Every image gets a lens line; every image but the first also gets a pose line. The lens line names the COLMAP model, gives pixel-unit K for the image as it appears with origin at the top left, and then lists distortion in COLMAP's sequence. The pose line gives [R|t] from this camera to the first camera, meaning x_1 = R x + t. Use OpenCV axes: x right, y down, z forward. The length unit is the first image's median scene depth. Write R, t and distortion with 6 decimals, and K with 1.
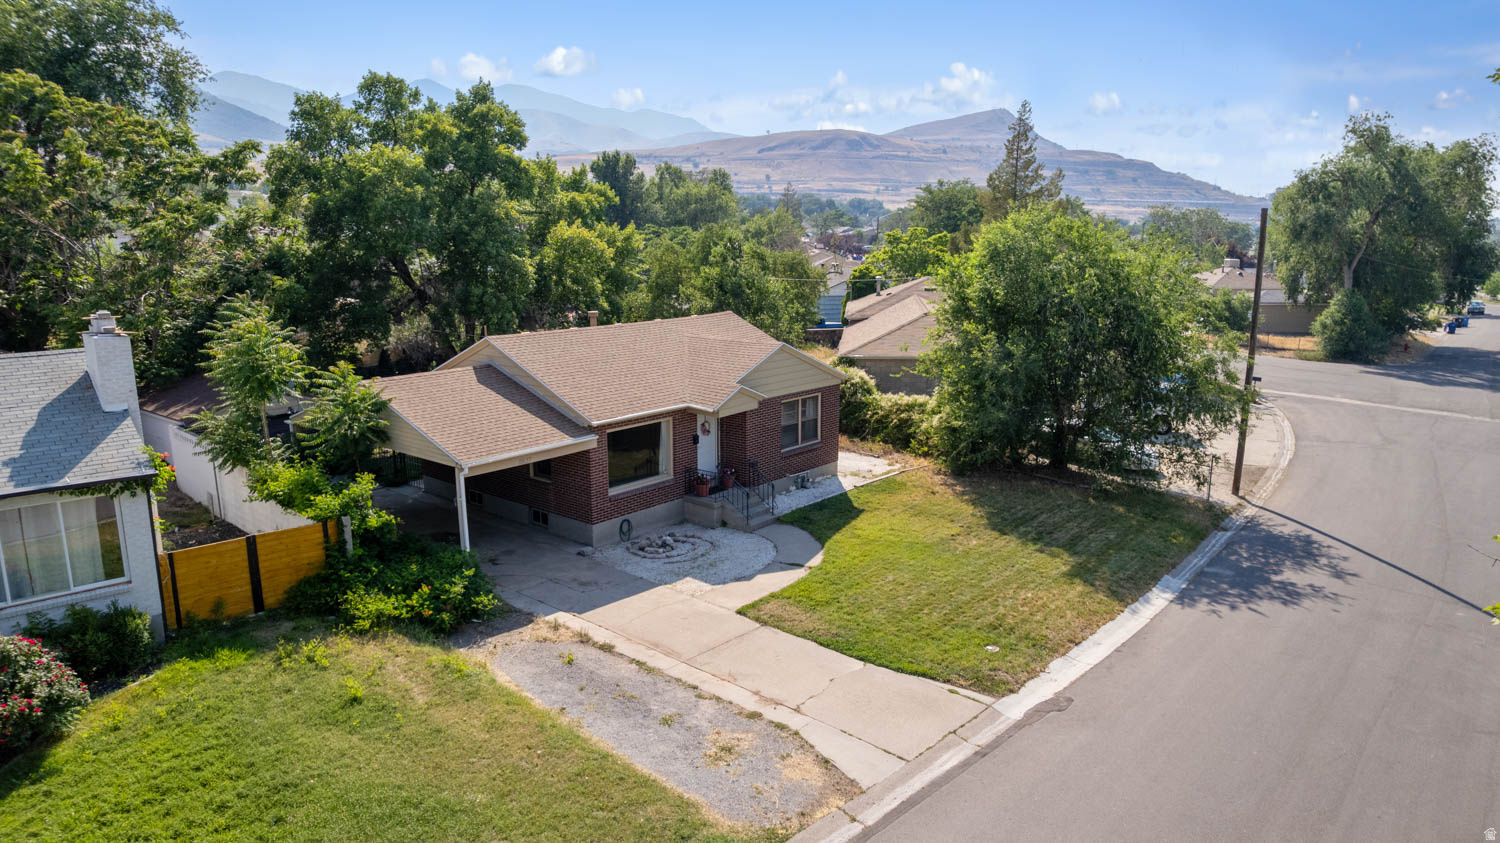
lens RADIAL K [[959.9, 0, 751.0], [0, 959.9, 428.6], [0, 0, 1]] dist [-0.077868, 0.071570]
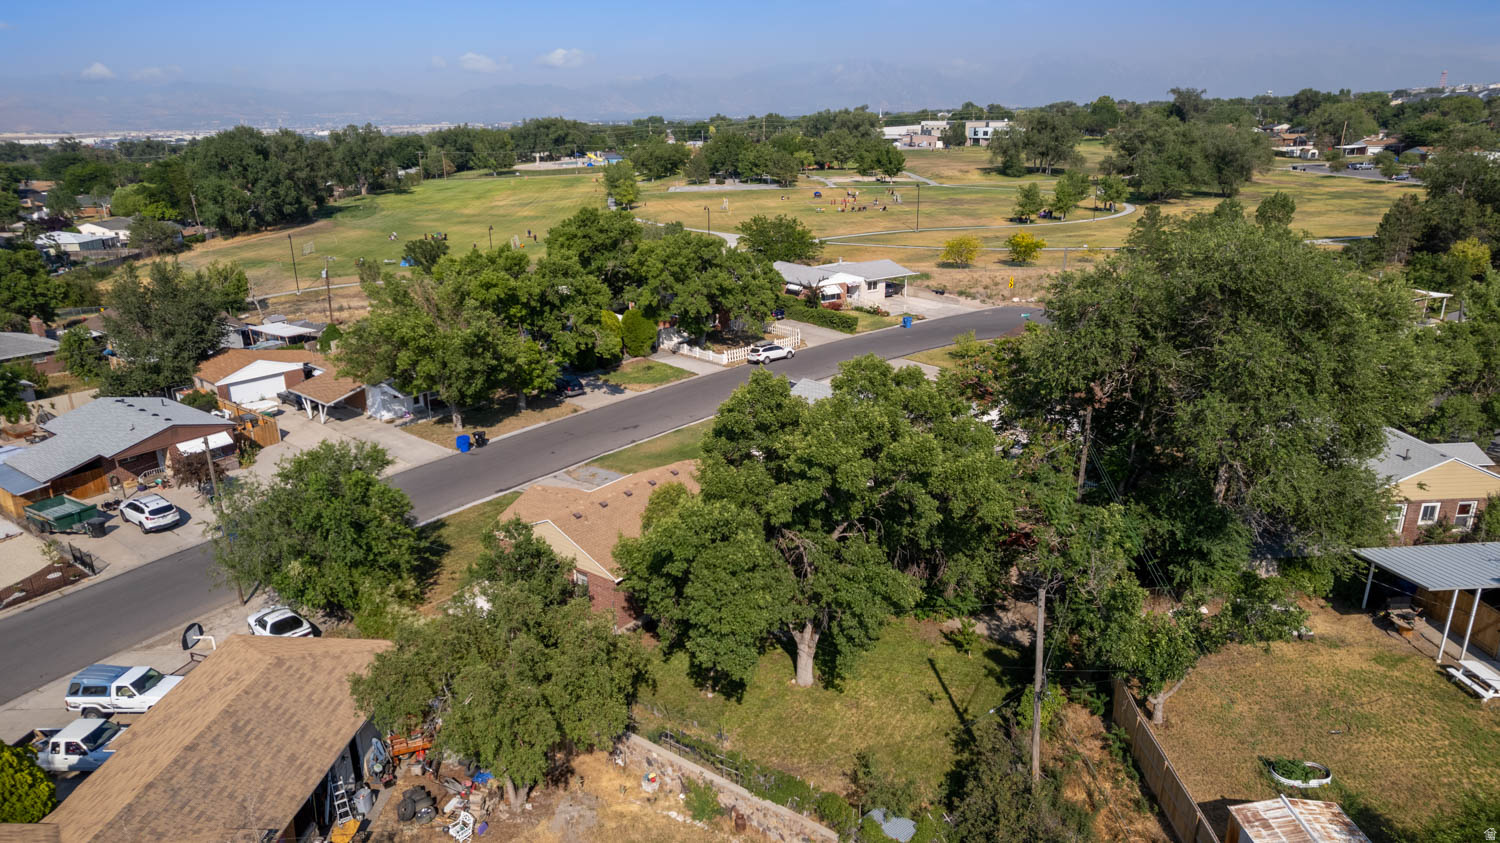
lens RADIAL K [[959.9, 0, 751.0], [0, 959.9, 428.6], [0, 0, 1]] dist [-0.077868, 0.071570]
pose [[-0.998773, 0.025832, -0.042248, -0.398596], [0.001102, 0.864548, 0.502548, -1.424921], [0.049507, 0.501885, -0.863516, 3.315068]]
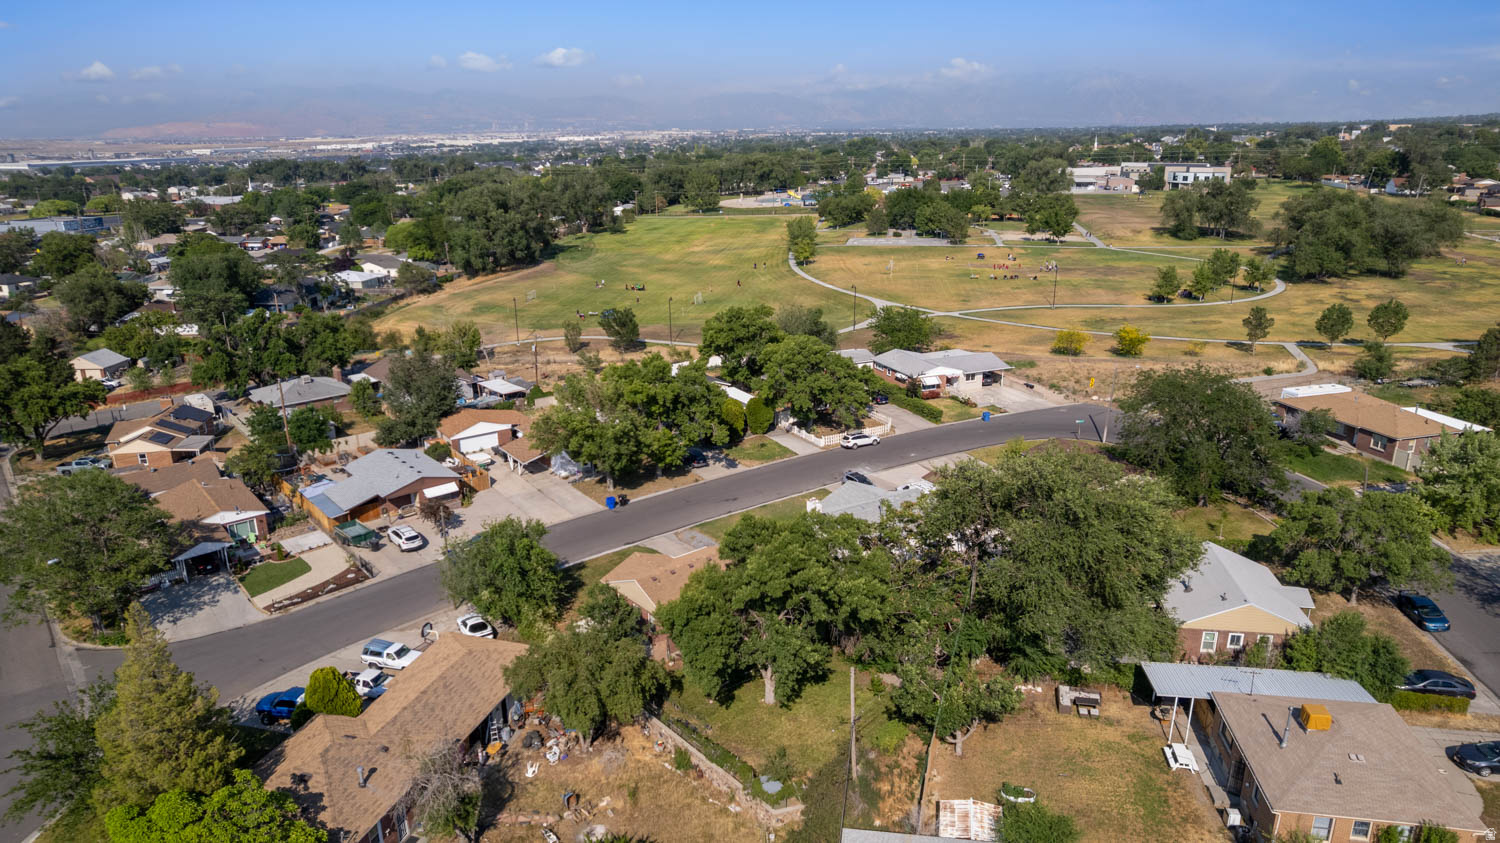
lens RADIAL K [[959.9, 0, 751.0], [0, 959.9, 428.6], [0, 0, 1]] dist [-0.077868, 0.071570]
pose [[-0.984741, -0.047684, 0.167366, -0.980730], [0.041520, 0.869577, 0.492048, -2.305508], [-0.169000, 0.491489, -0.854329, 4.129747]]
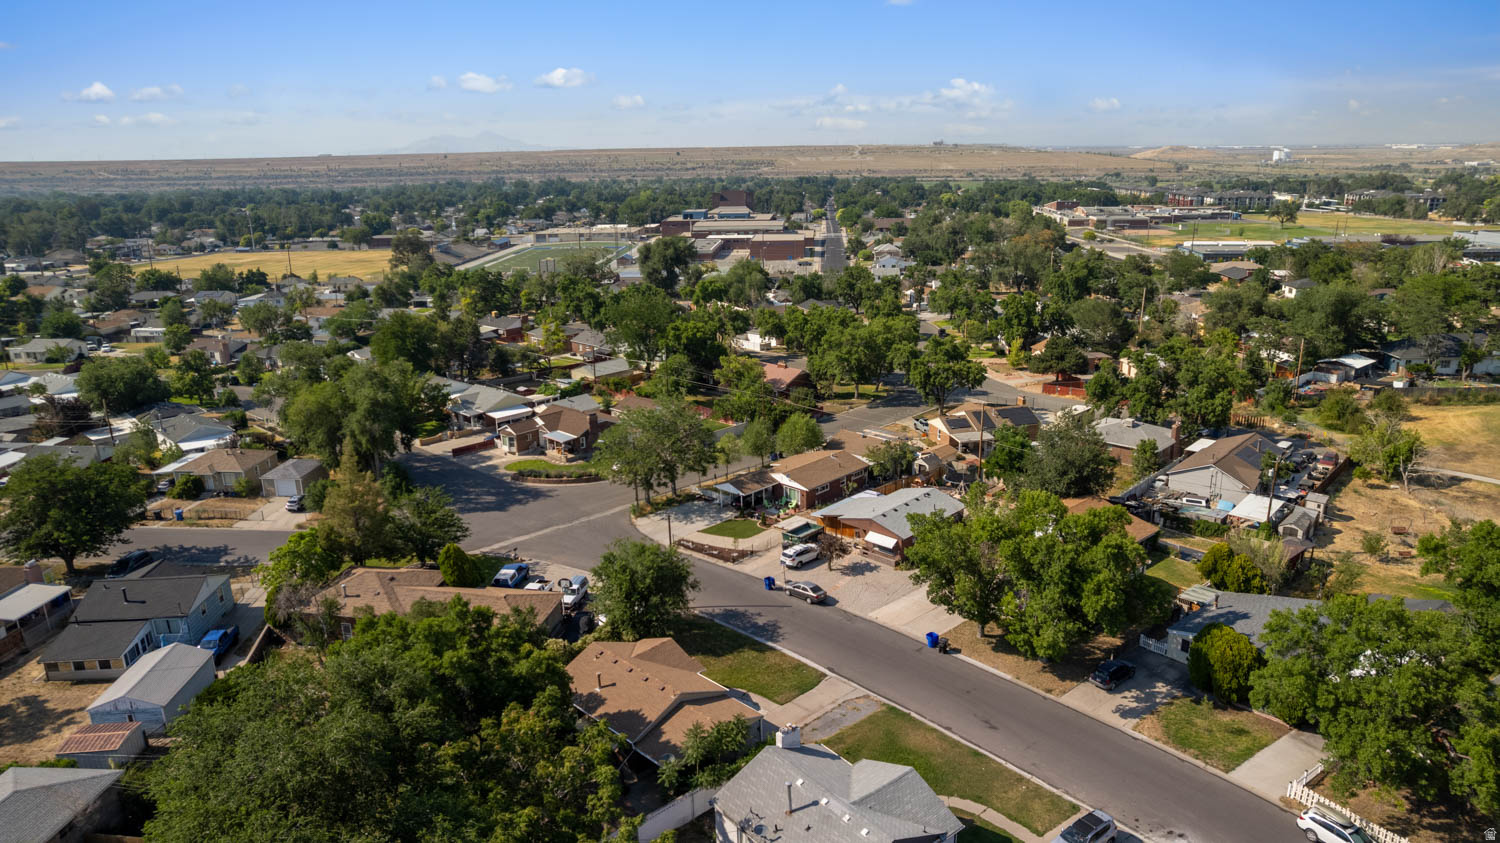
lens RADIAL K [[959.9, 0, 751.0], [0, 959.9, 428.6], [0, 0, 1]] dist [-0.077868, 0.071570]
pose [[0.079155, -0.288704, 0.954141, -2.988218], [0.221192, 0.938371, 0.265582, -1.669214], [-0.972013, 0.190026, 0.138136, 0.421307]]
